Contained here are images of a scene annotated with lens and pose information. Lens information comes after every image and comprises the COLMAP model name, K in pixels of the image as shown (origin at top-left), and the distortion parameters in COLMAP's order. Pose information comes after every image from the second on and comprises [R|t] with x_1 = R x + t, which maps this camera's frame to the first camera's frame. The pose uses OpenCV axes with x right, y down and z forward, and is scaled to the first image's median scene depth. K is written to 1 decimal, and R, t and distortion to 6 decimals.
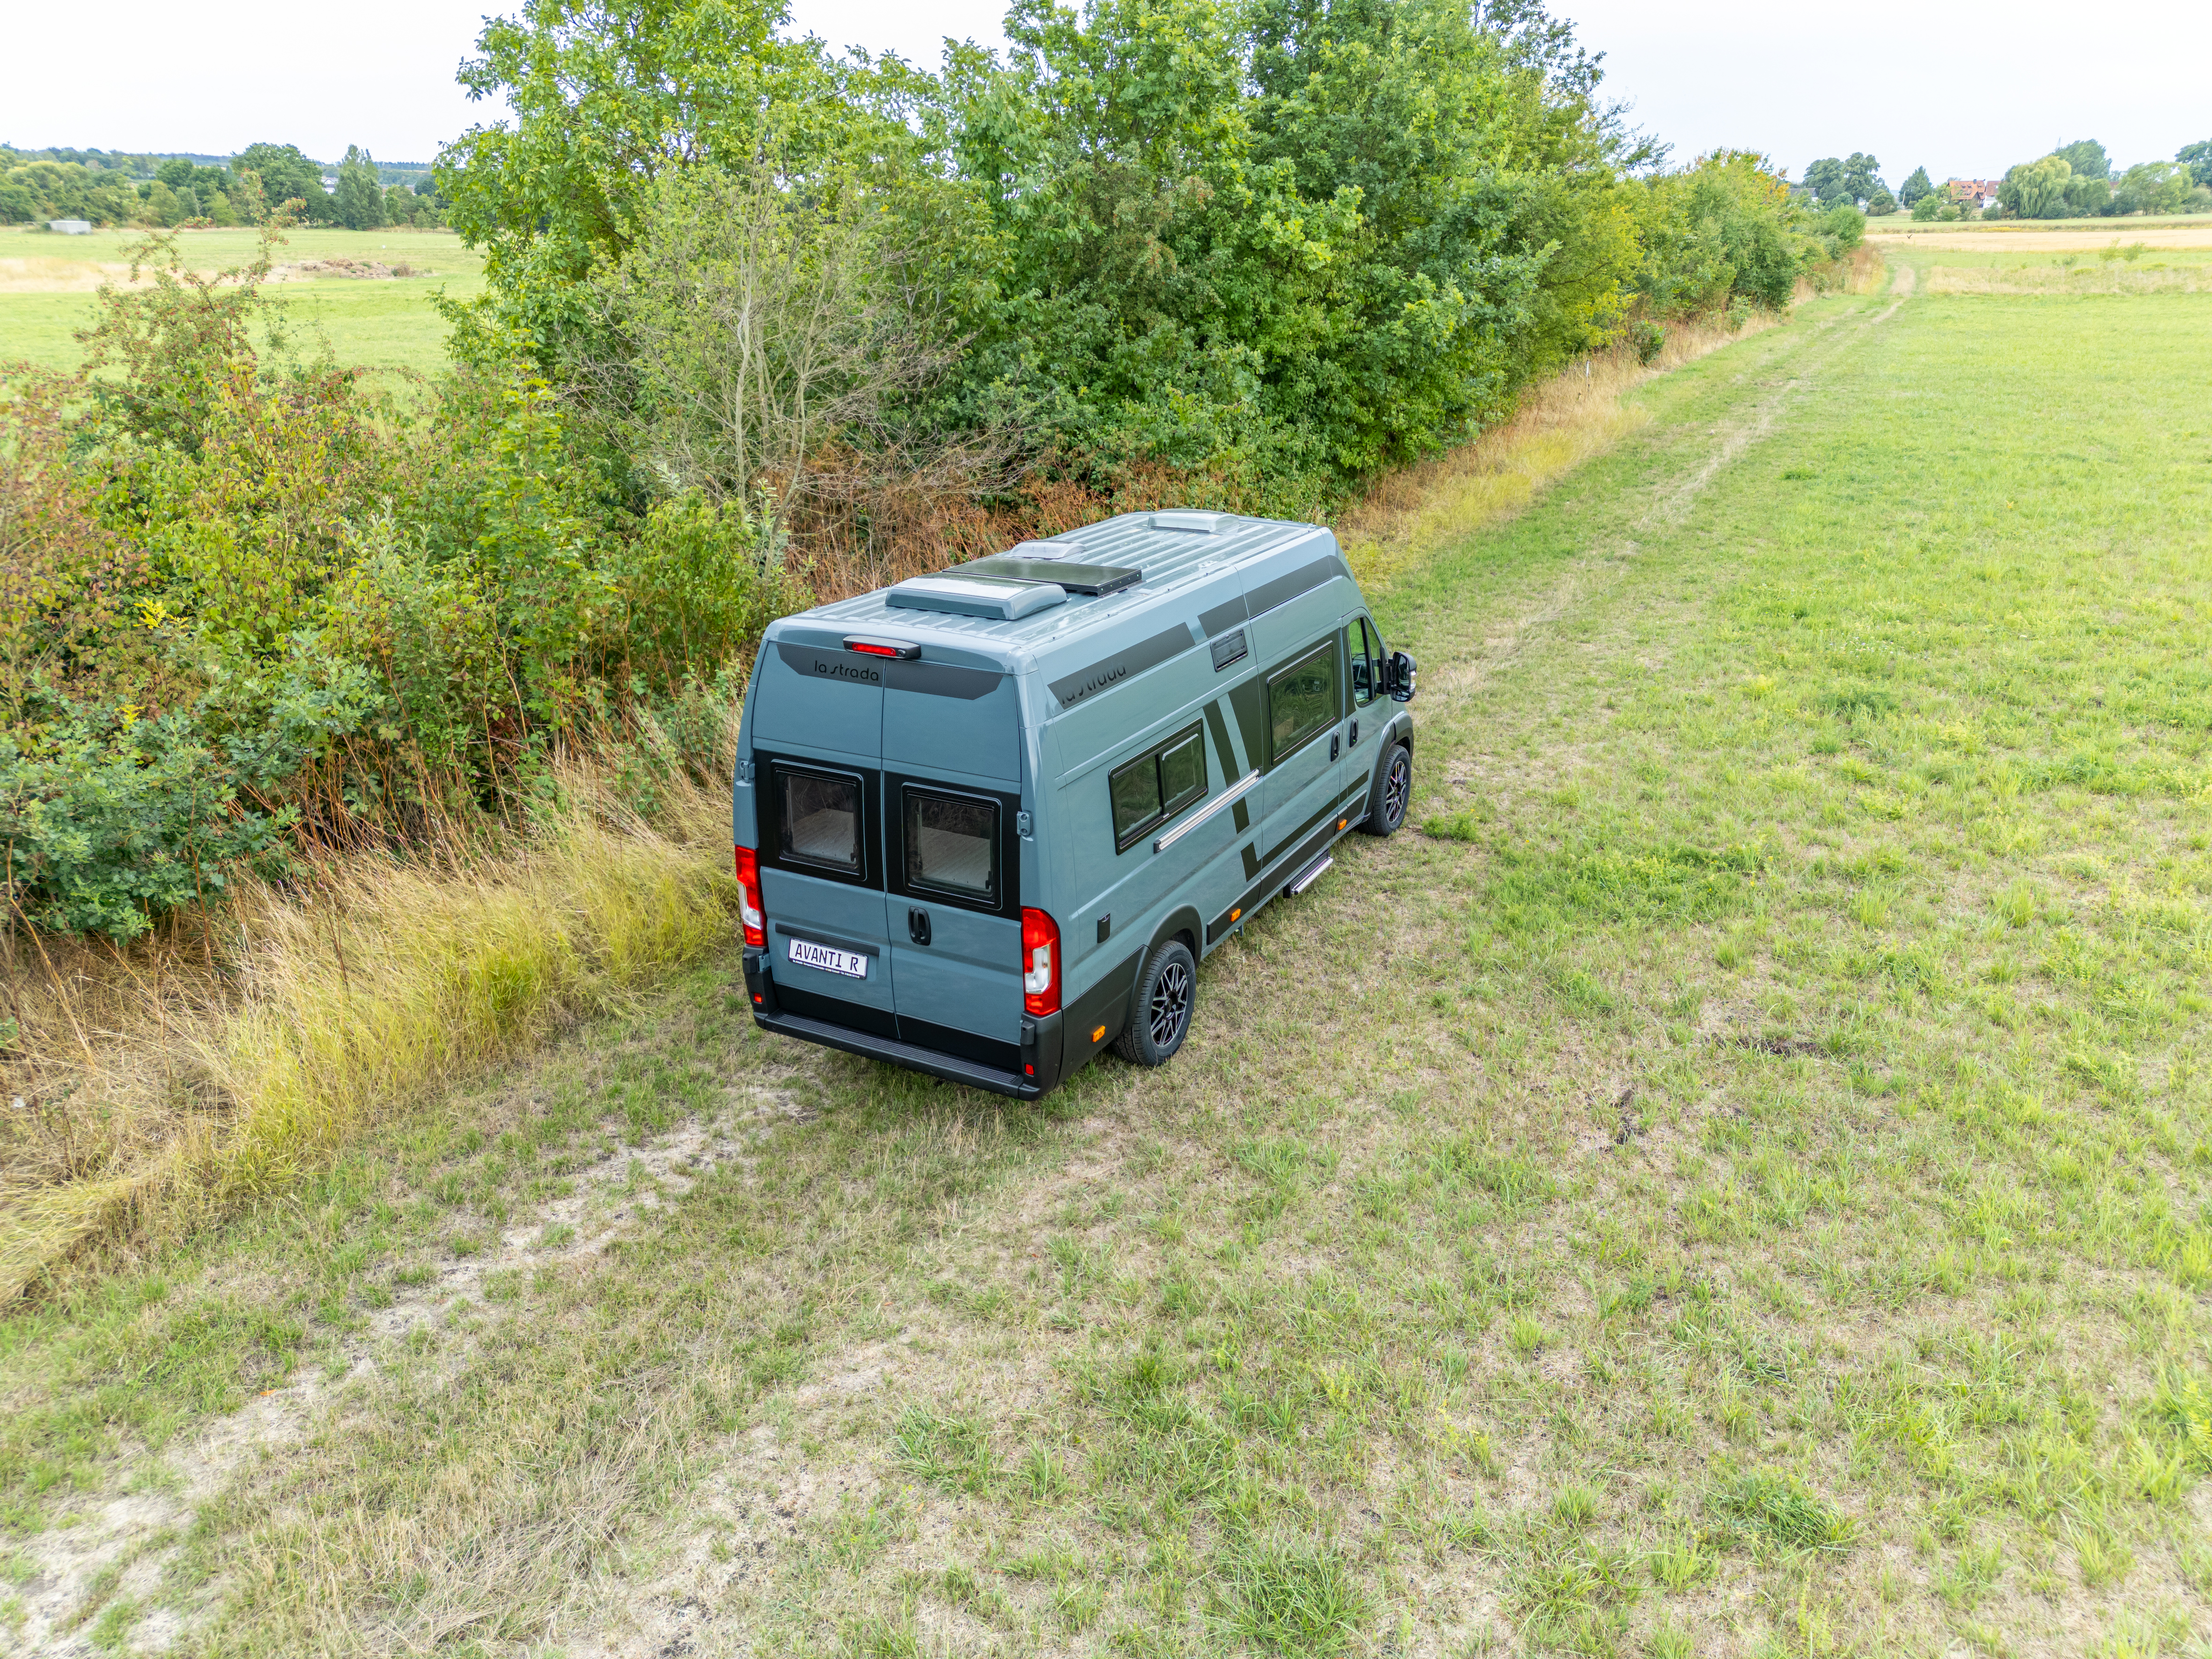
lens RADIAL K [[1523.0, 0, 1106.0], [0, 1523.0, 829.5], [0, 0, 1]] dist [0.119445, -0.082006]
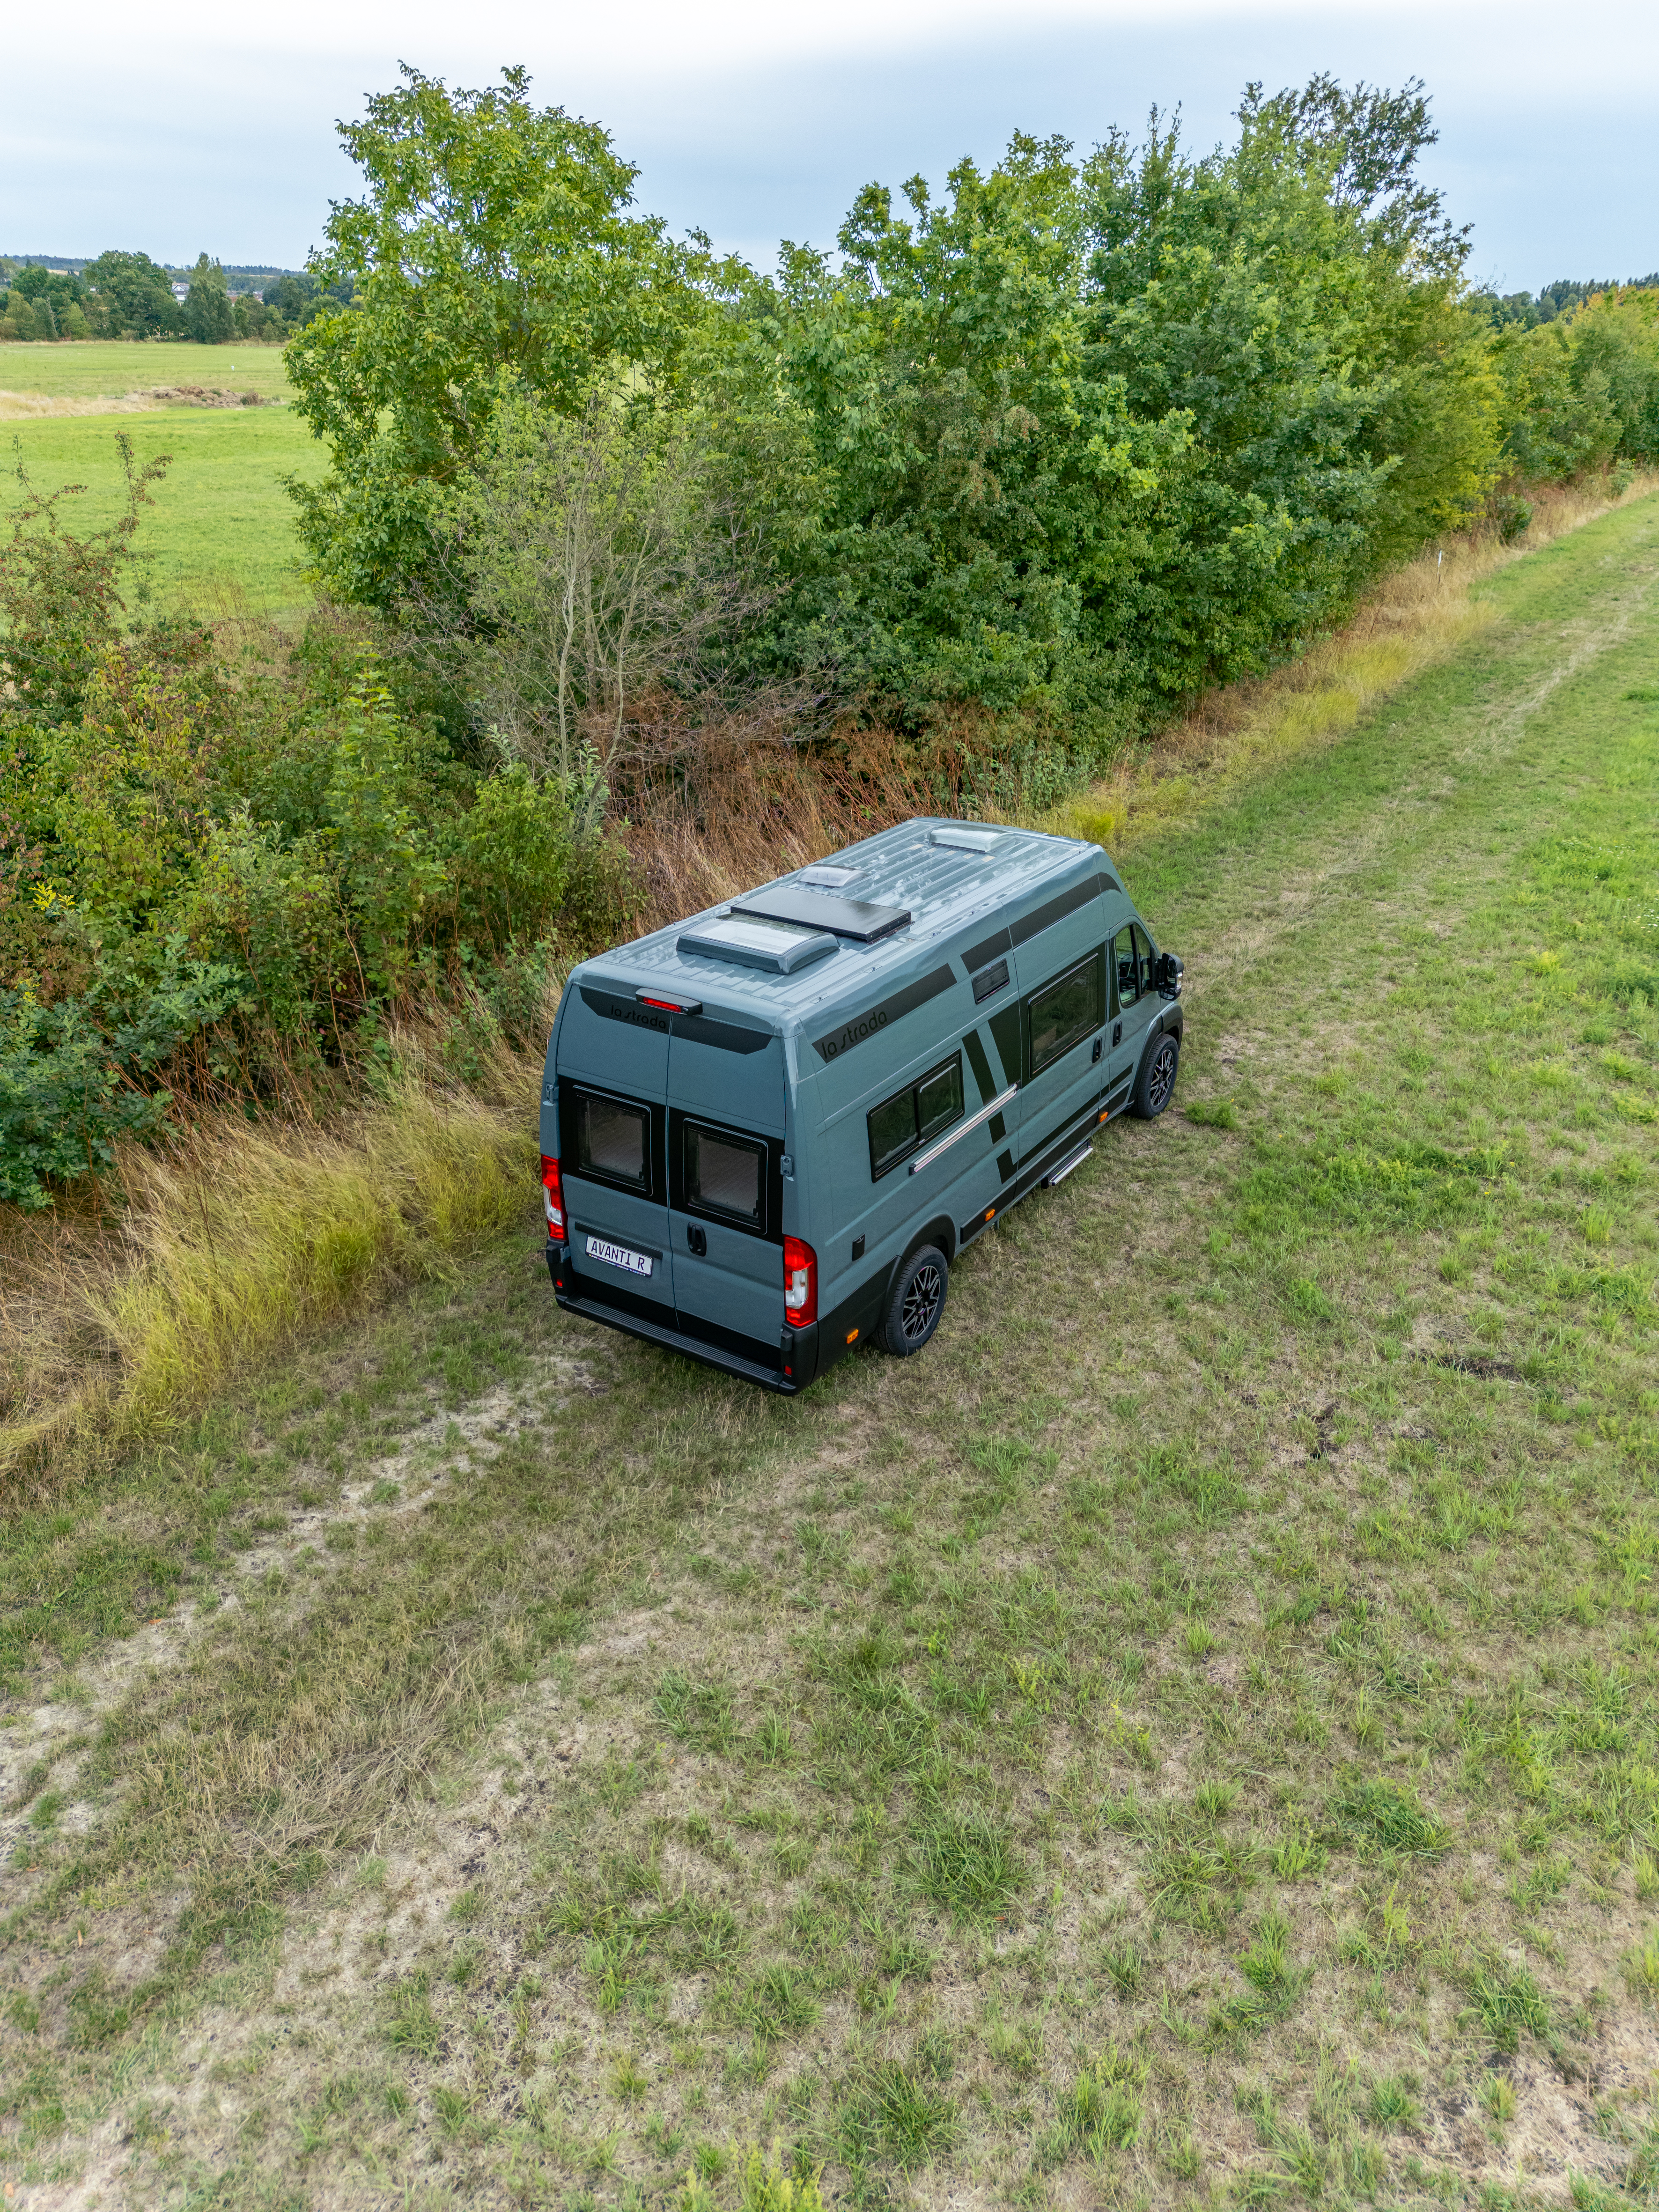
lens RADIAL K [[1523.0, 0, 823.4], [0, 1523.0, 1109.0], [0, 0, 1]] dist [0.119445, -0.082006]
pose [[0.996812, 0.038915, -0.069653, 0.041407], [-0.032874, 0.995764, 0.085866, -0.117044], [0.072699, -0.083302, 0.993869, -0.102224]]
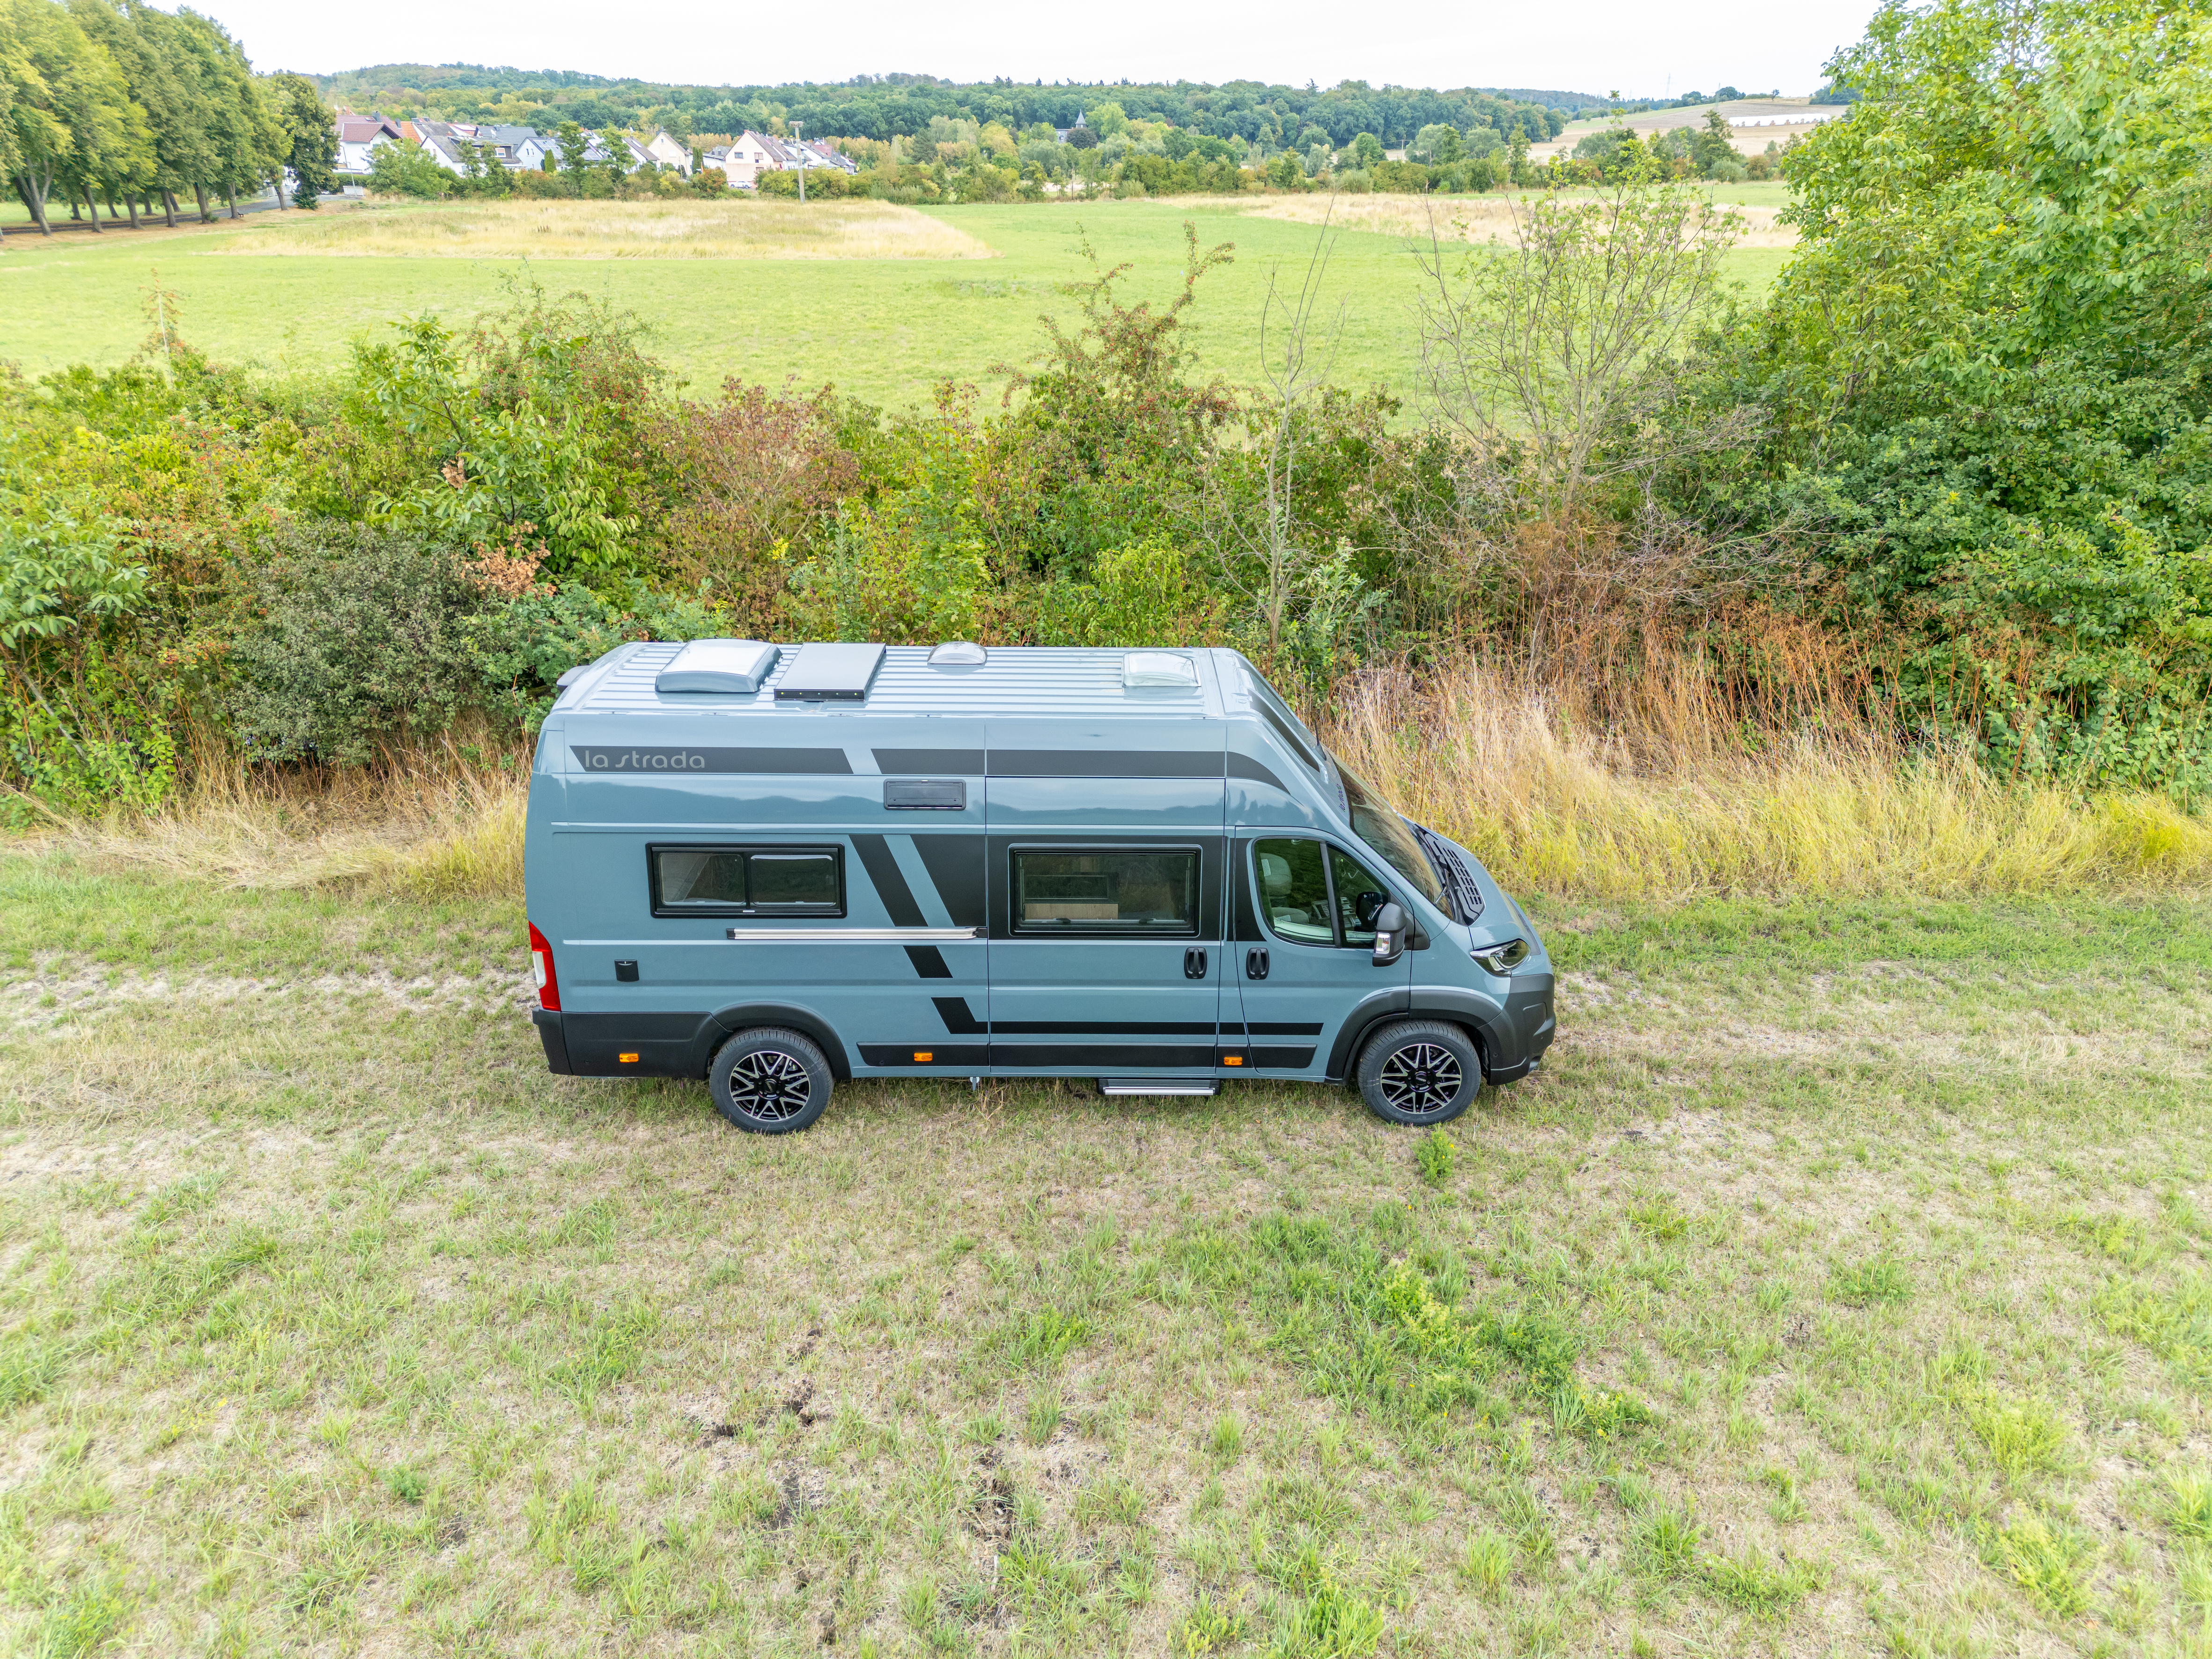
lens RADIAL K [[1553.0, 0, 1099.8], [0, 1553.0, 790.0], [0, 0, 1]] dist [0.076181, 0.001695]
pose [[0.477563, 0.324379, -0.816524, 0.946829], [-0.315583, 0.930660, 0.185146, -0.340969], [0.819964, 0.169262, 0.546818, 0.547956]]
